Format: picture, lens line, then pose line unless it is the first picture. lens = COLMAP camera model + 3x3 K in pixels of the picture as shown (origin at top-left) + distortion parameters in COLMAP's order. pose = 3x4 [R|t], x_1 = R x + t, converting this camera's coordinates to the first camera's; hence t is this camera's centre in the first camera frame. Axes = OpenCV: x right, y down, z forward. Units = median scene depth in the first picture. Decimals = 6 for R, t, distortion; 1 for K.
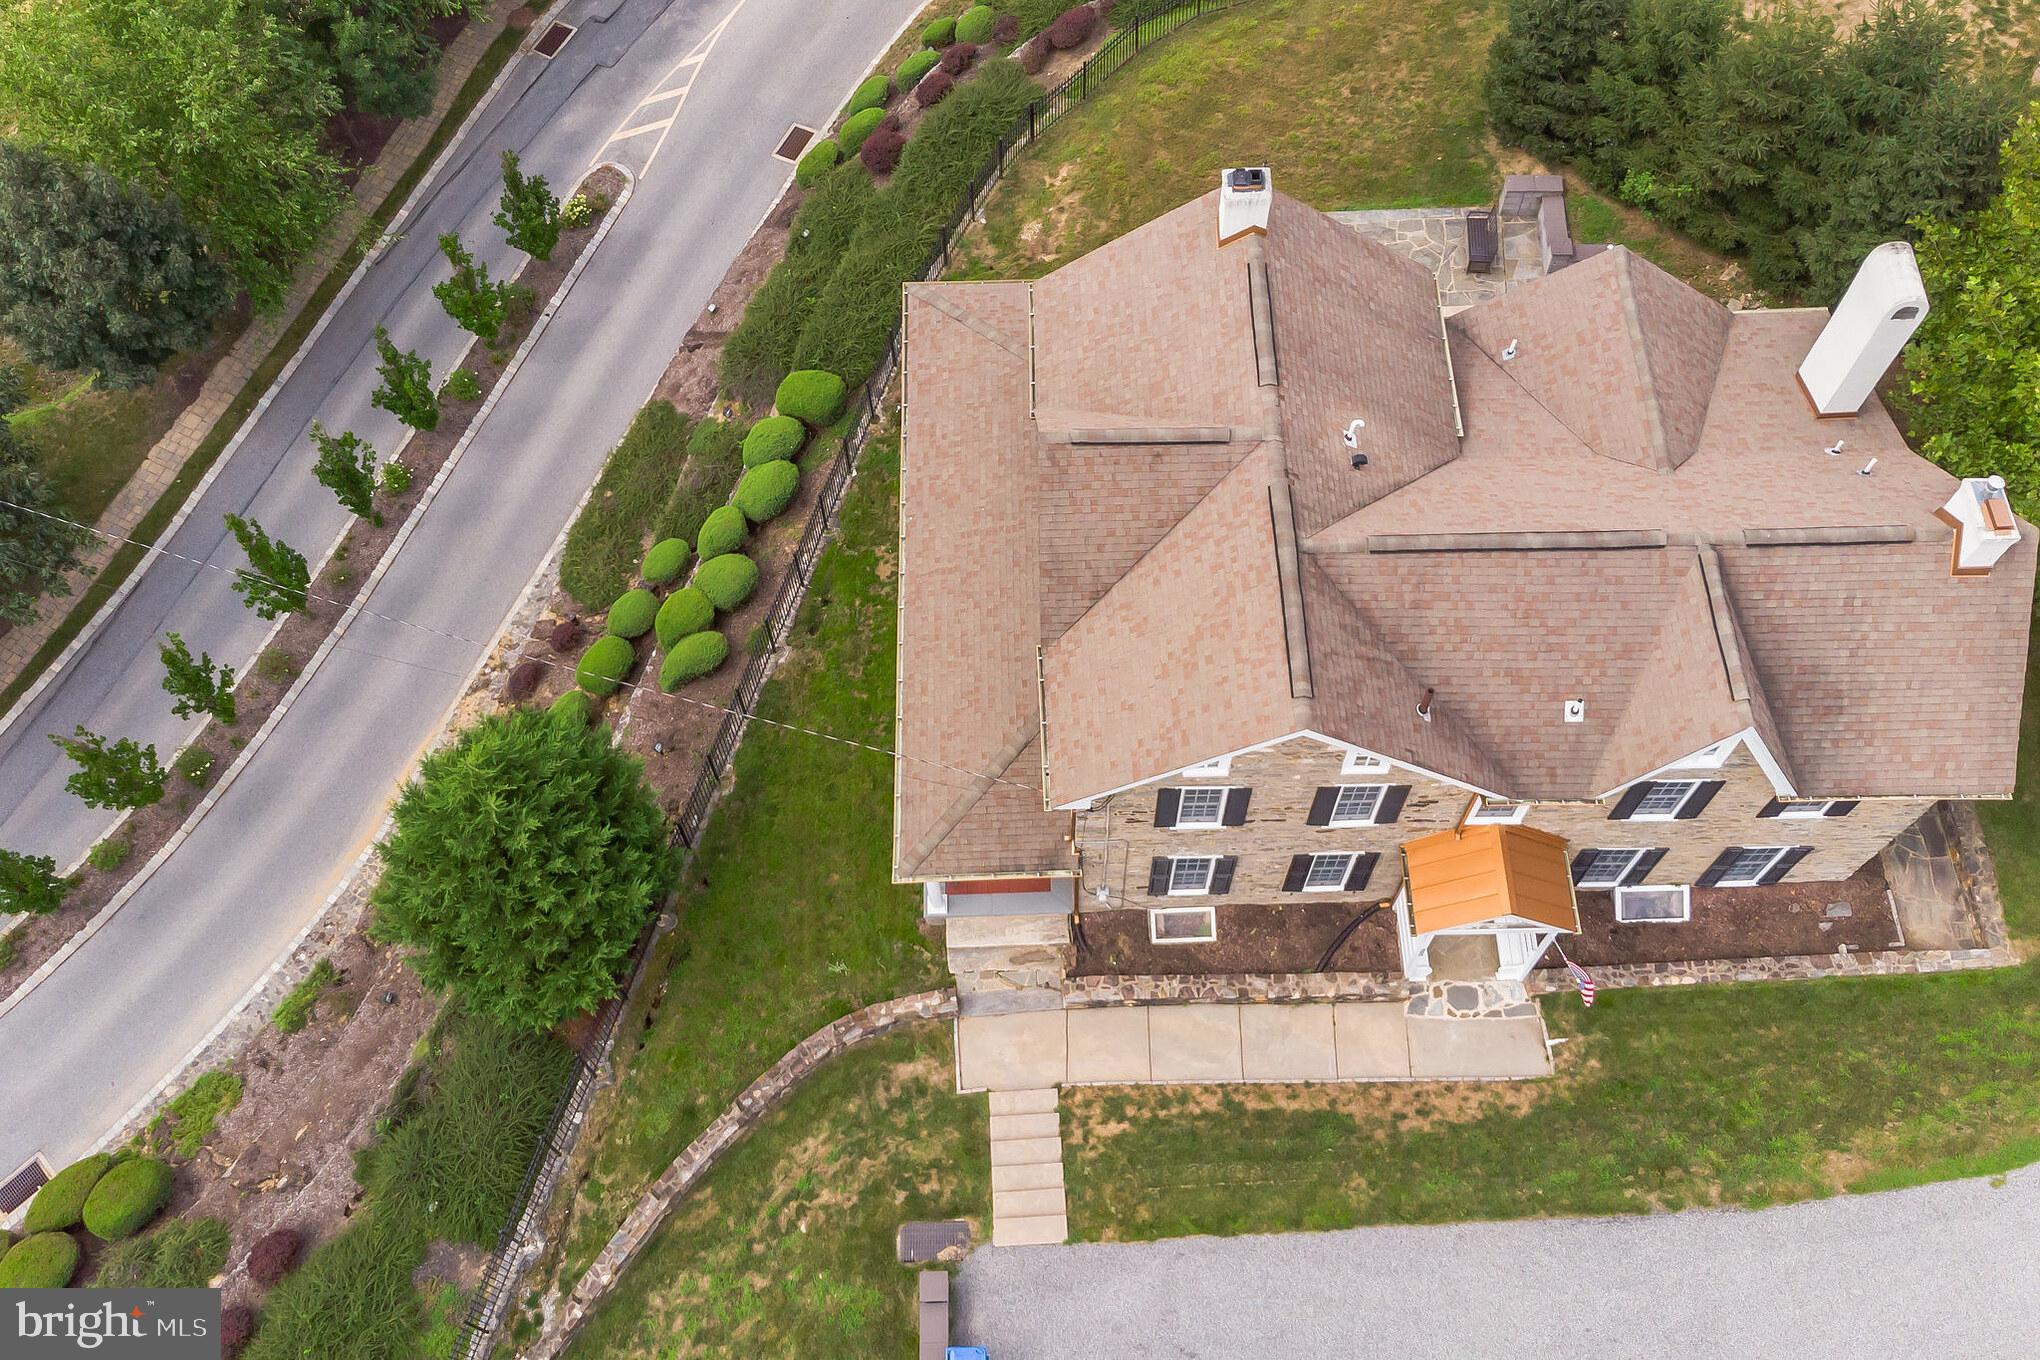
lens RADIAL K [[1788.2, 0, 1020.0], [0, 1788.2, 680.0], [0, 0, 1]] dist [0.091660, -0.153948]
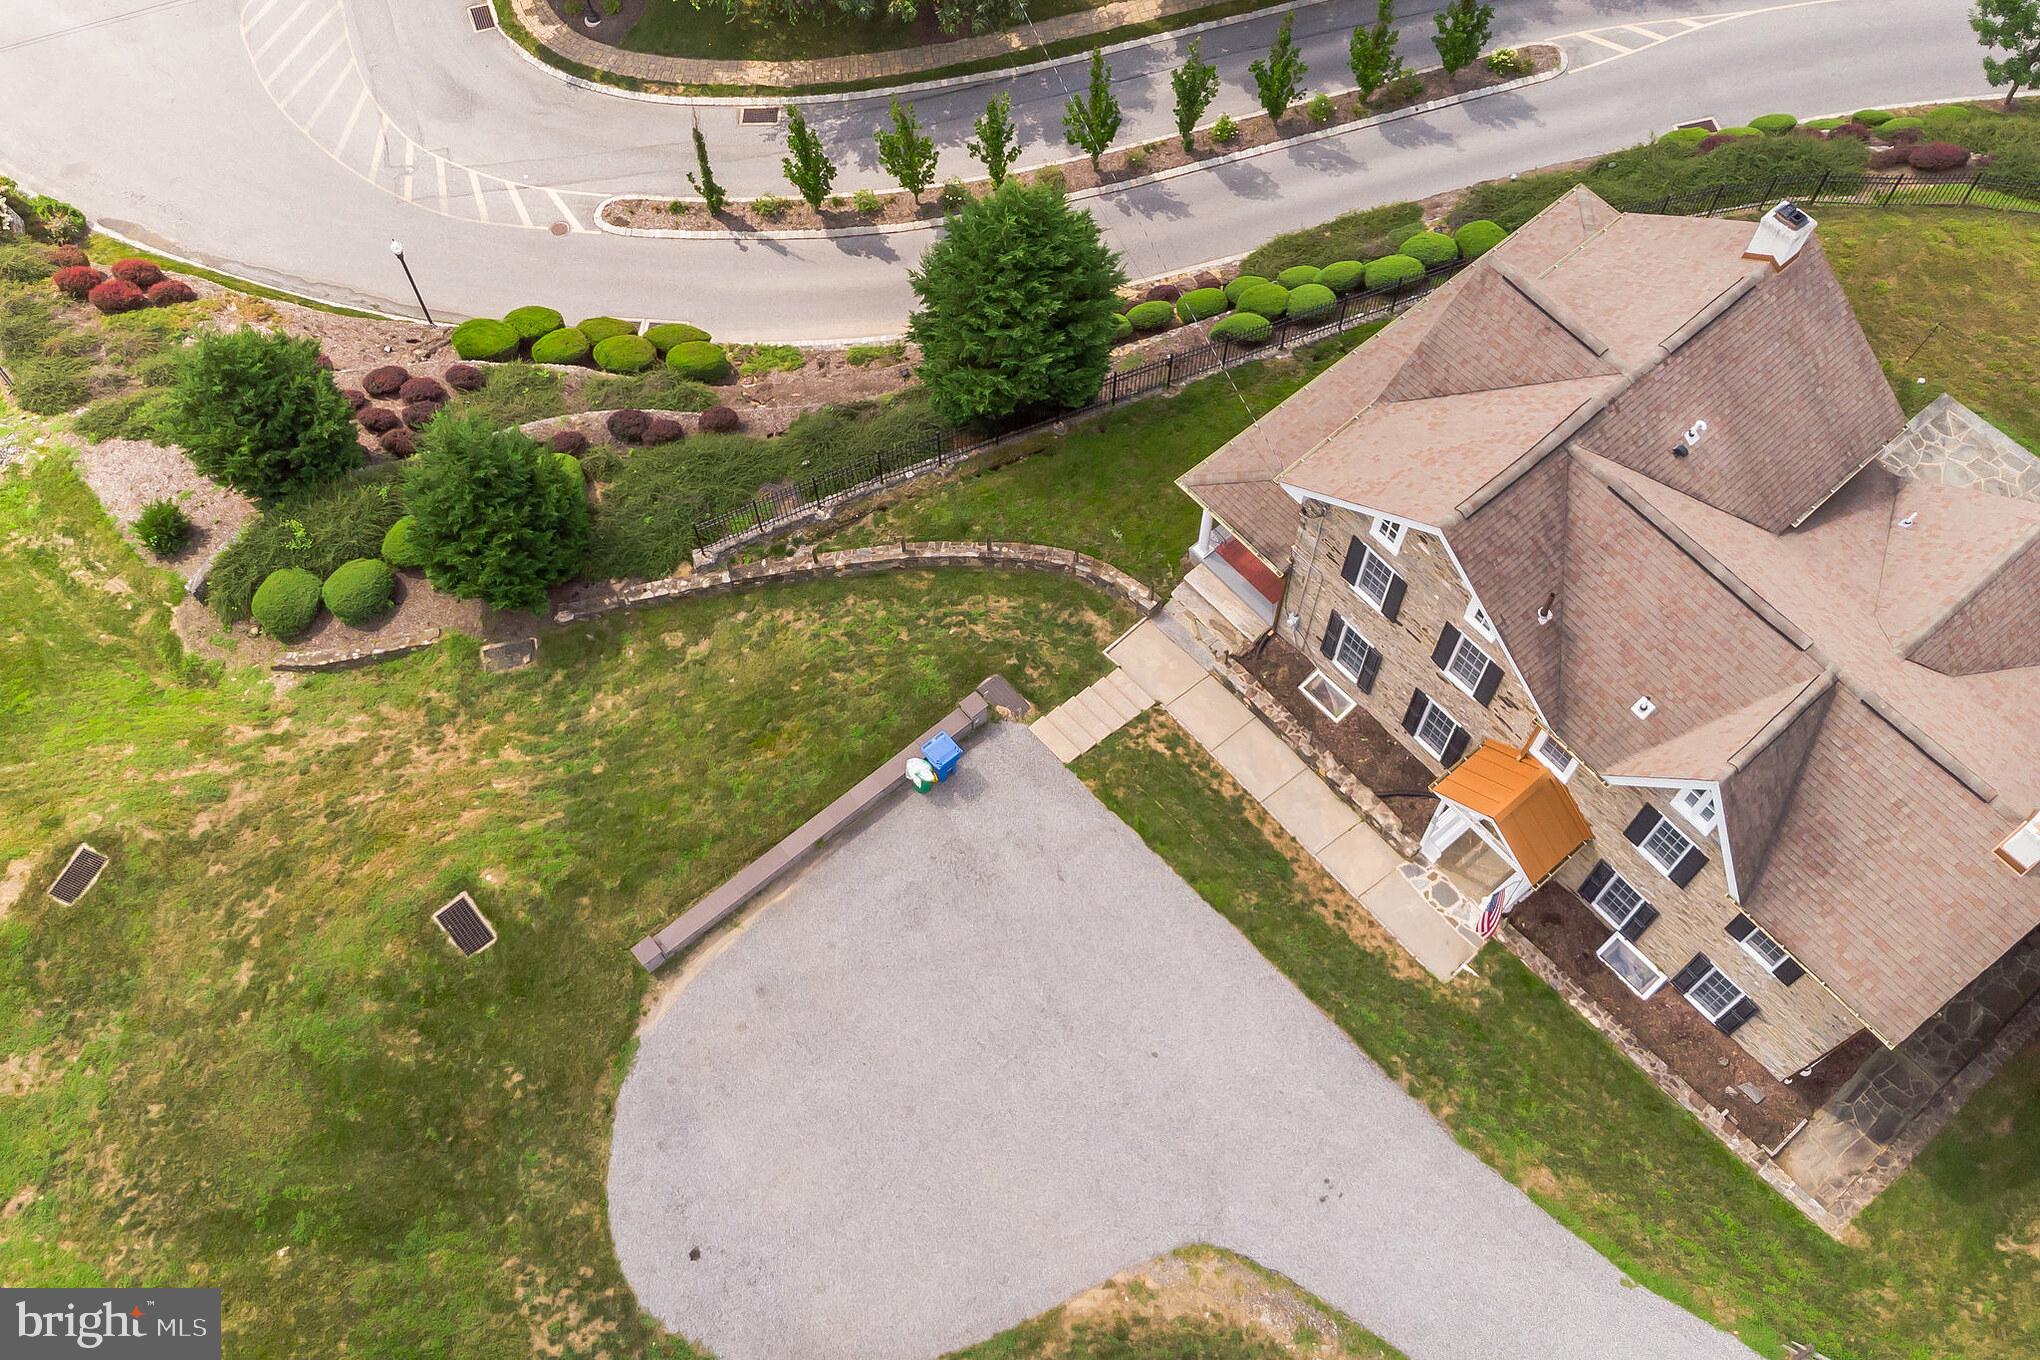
lens RADIAL K [[1836.4, 0, 1020.0], [0, 1836.4, 680.0], [0, 0, 1]] dist [0.032635, 0.009218]
pose [[0.629944, 0.688773, -0.358835, 0.409378], [-0.689630, 0.708577, 0.149430, 0.090883], [0.357185, 0.153330, 0.921362, -0.213804]]
